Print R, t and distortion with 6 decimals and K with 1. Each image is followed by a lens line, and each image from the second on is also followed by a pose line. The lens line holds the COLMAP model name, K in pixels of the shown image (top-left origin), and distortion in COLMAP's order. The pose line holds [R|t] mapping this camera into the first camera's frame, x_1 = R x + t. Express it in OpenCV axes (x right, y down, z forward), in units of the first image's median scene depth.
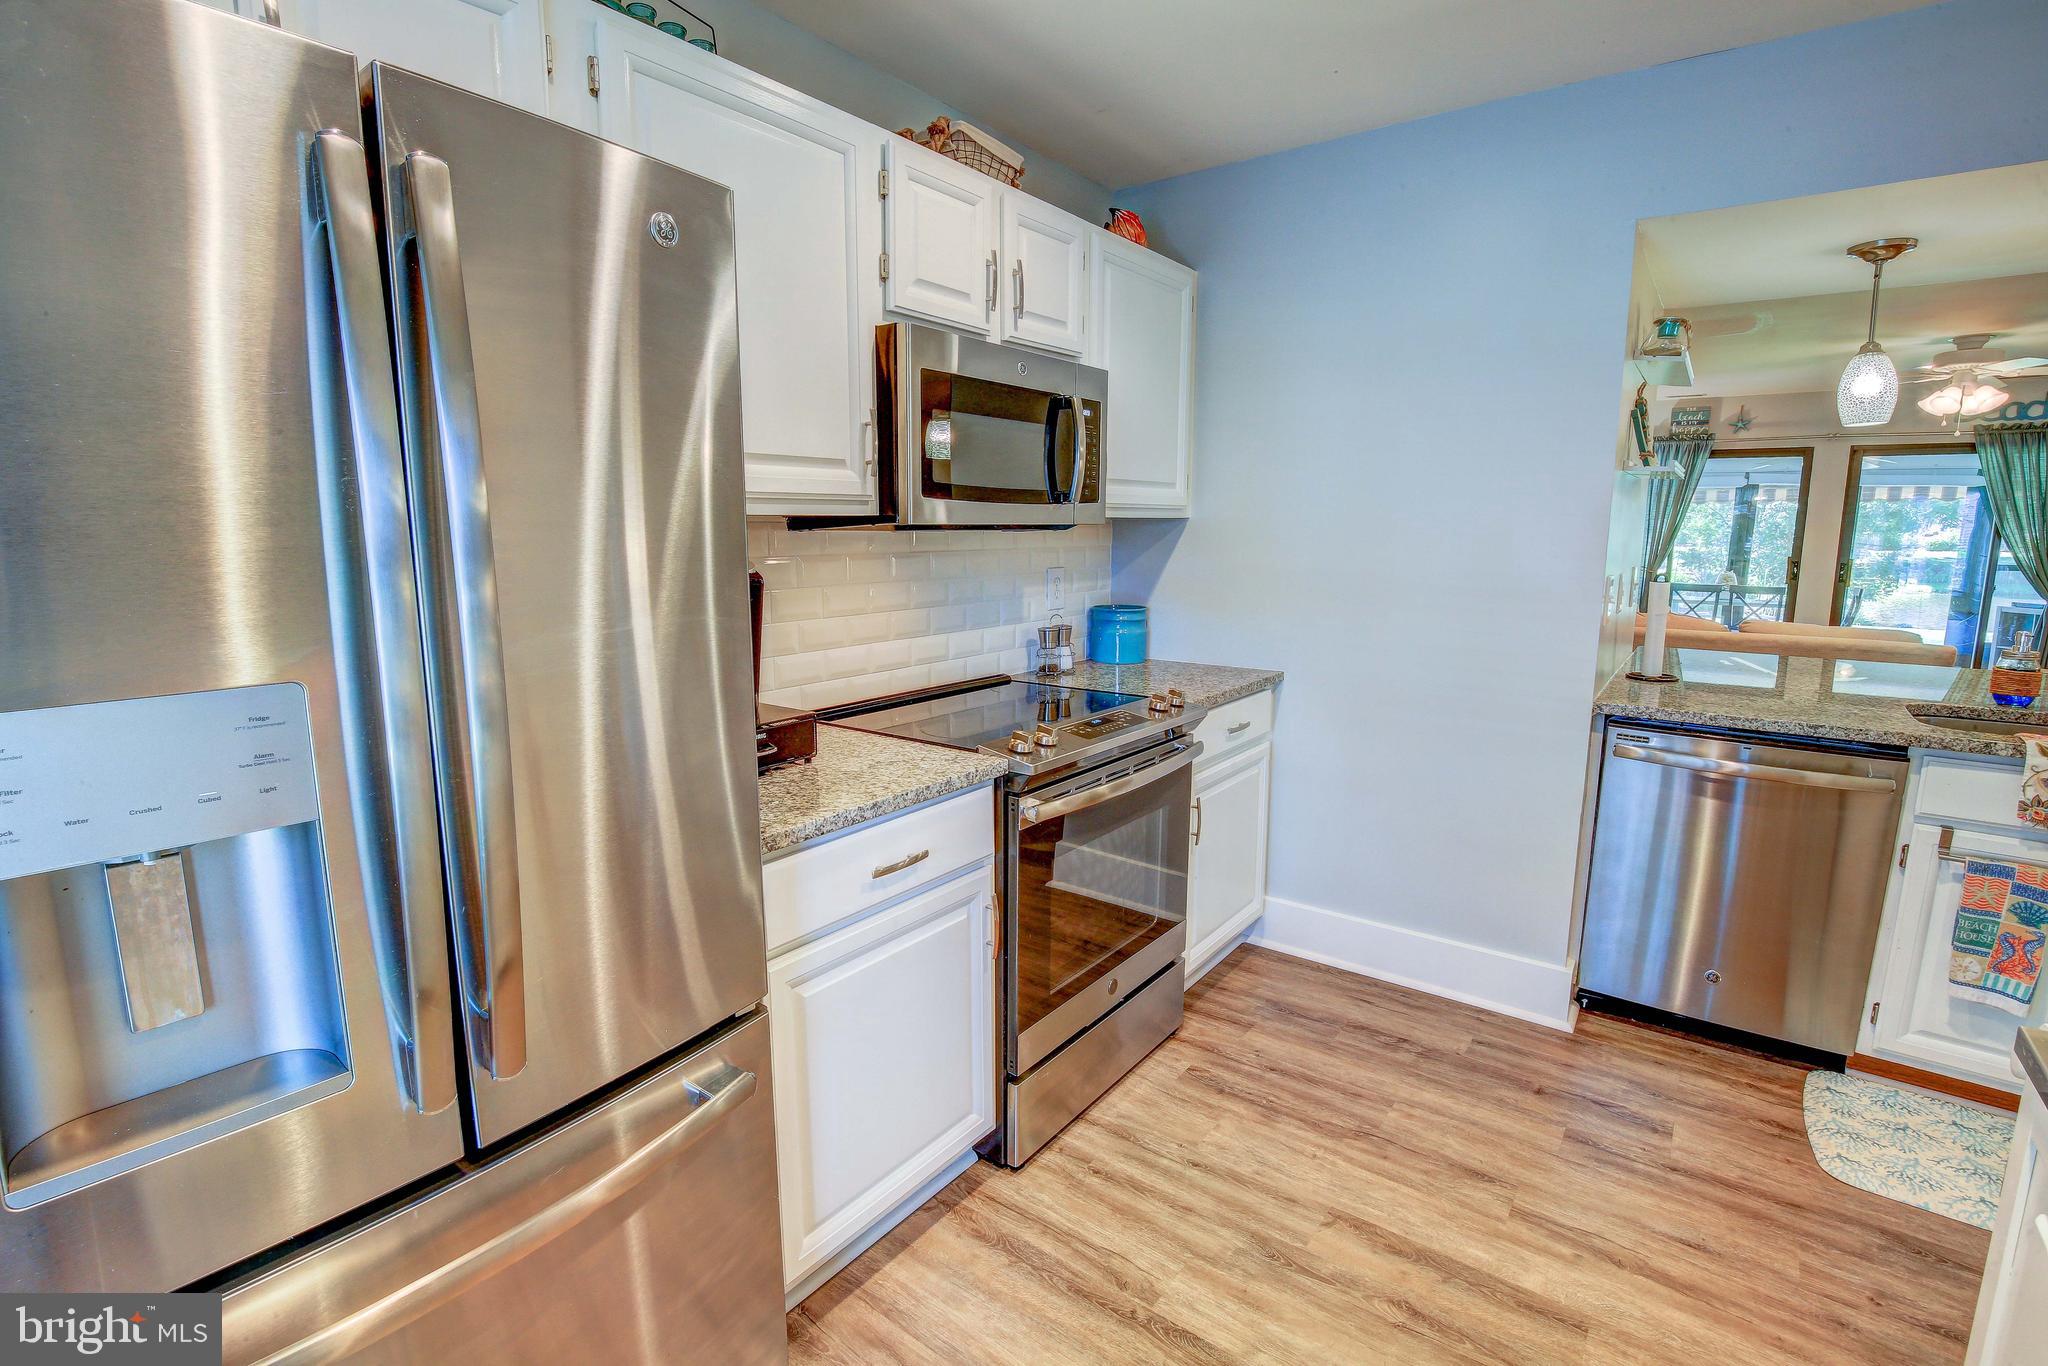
lens RADIAL K [[945.8, 0, 1010.6], [0, 945.8, 678.6], [0, 0, 1]] dist [-0.036076, 0.008039]
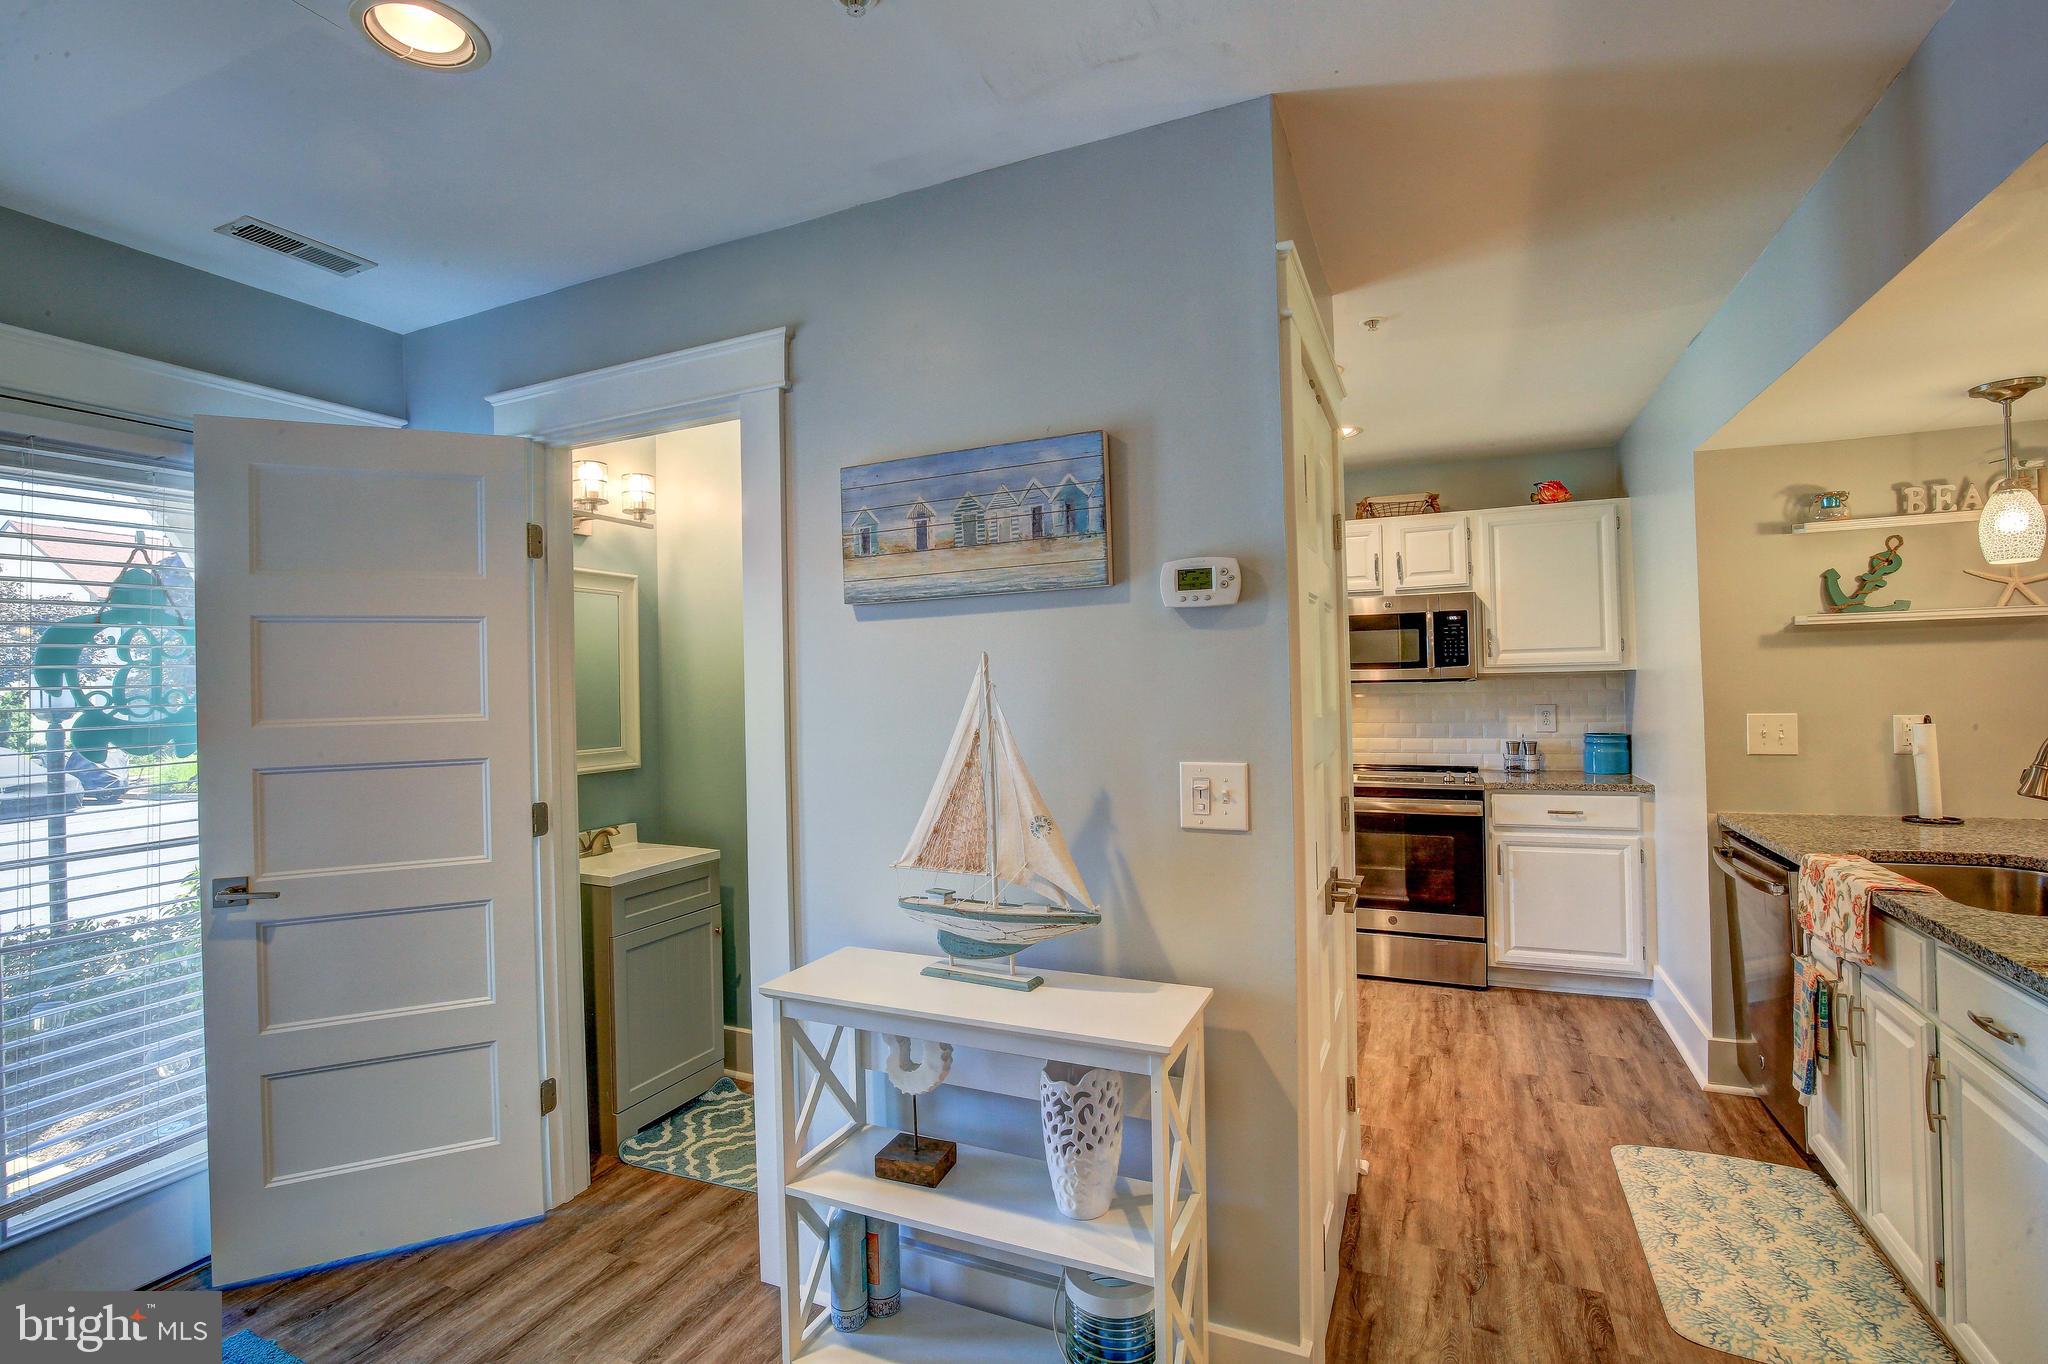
lens RADIAL K [[945.8, 0, 1010.7], [0, 945.8, 672.7], [0, 0, 1]] dist [-0.036076, 0.008039]
pose [[0.222096, -0.017310, -0.974871, 1.442714], [-0.138709, 0.989112, -0.049164, 0.027887], [0.965108, 0.146143, 0.217277, -0.182417]]
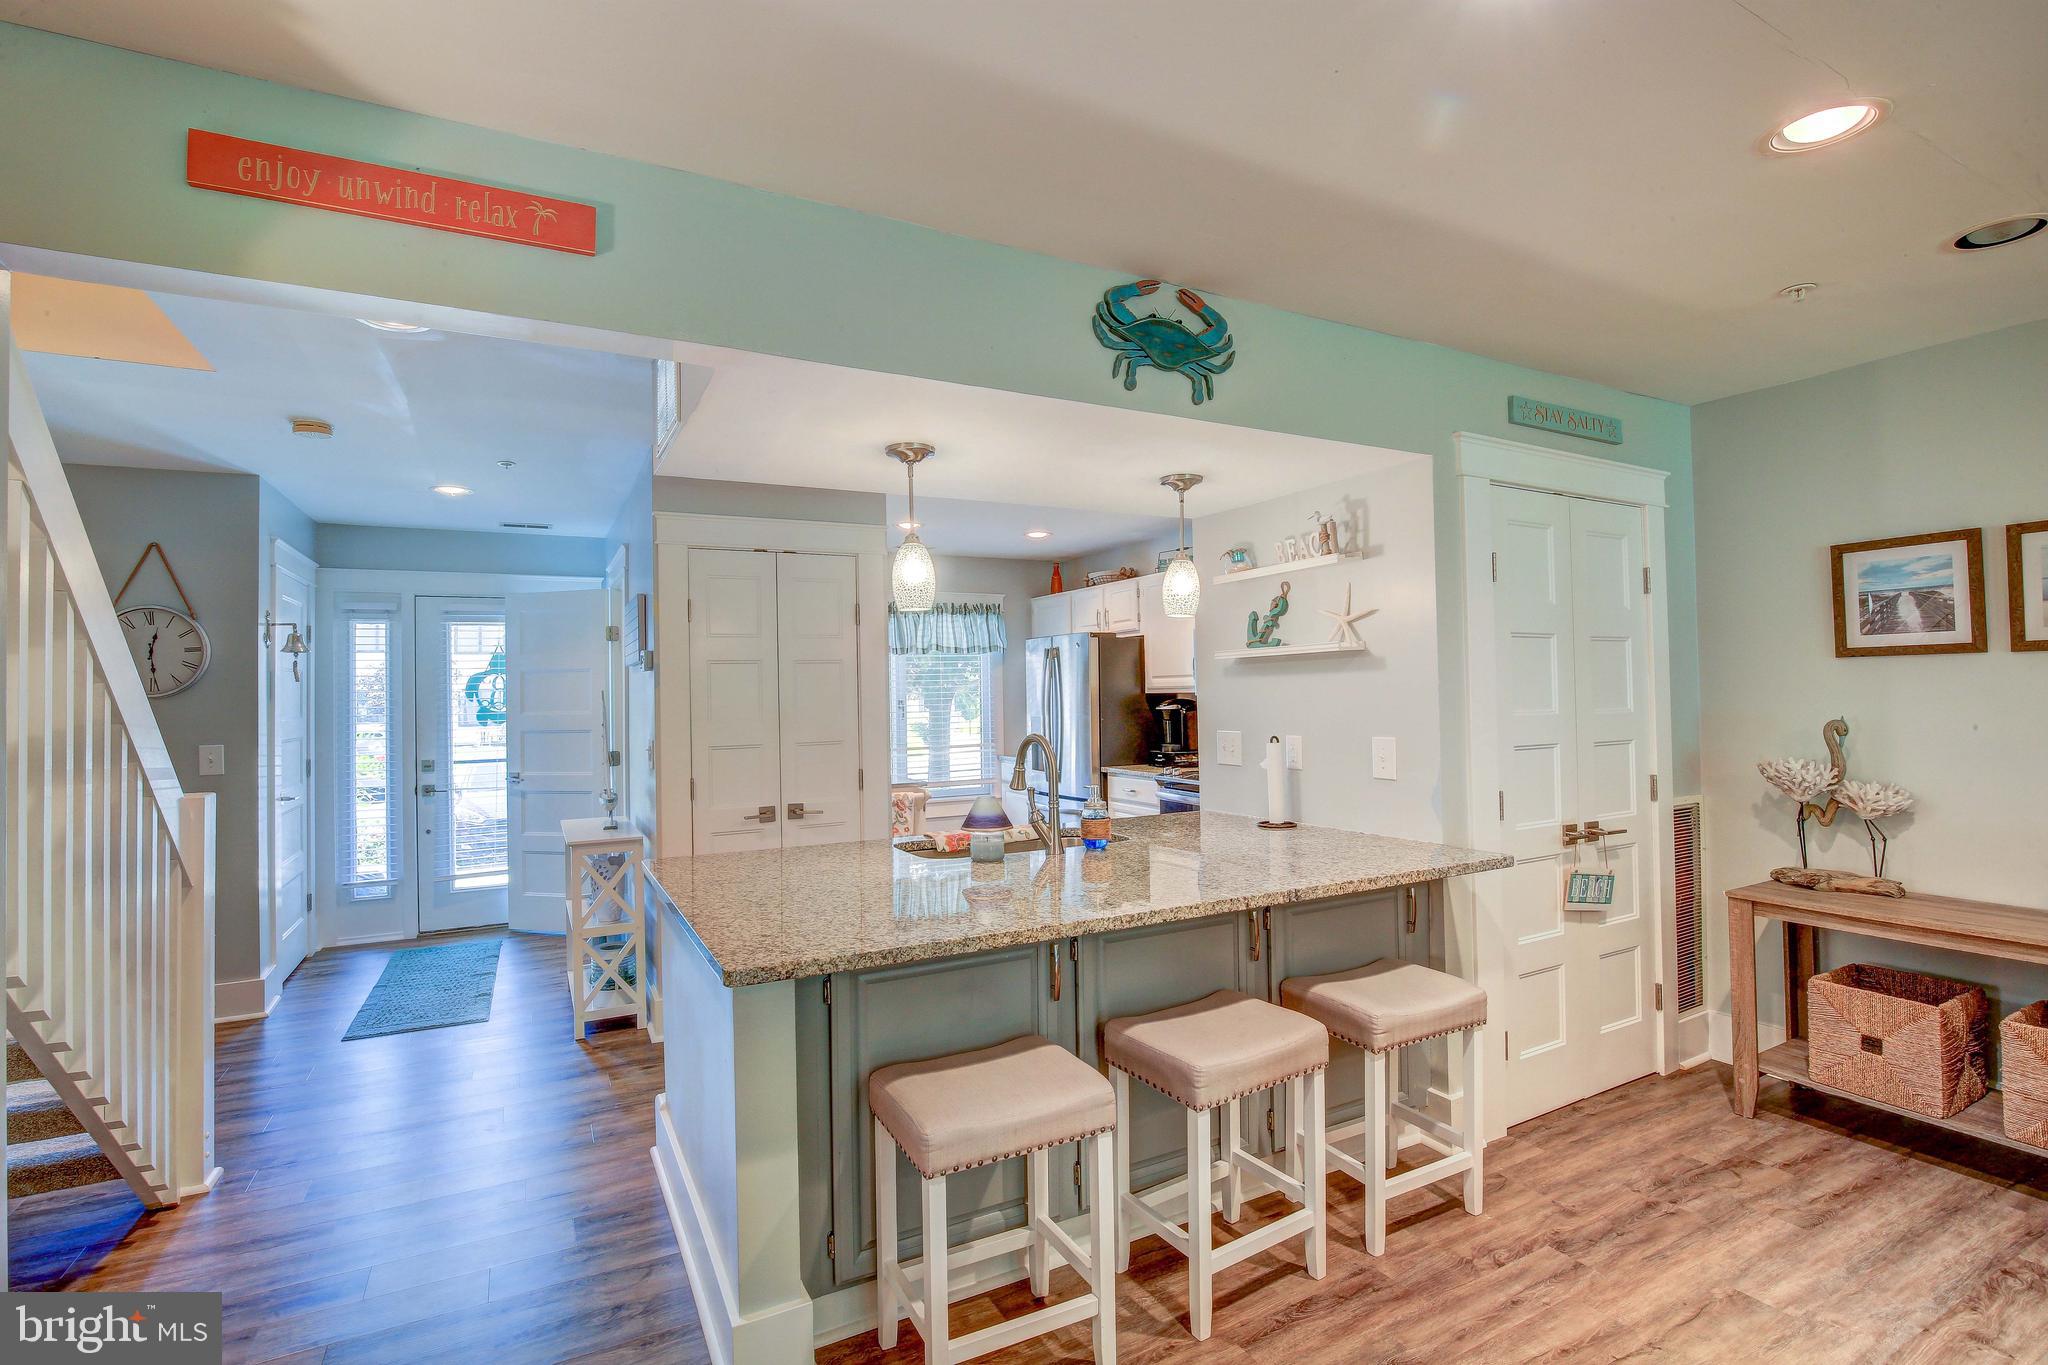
lens RADIAL K [[945.8, 0, 1011.5], [0, 945.8, 679.5], [0, 0, 1]] dist [-0.036076, 0.008039]
pose [[-0.422484, -0.007678, -0.906338, 1.928304], [-0.132578, 0.989732, 0.053416, -0.203422], [0.896622, 0.142727, -0.419164, 1.188635]]
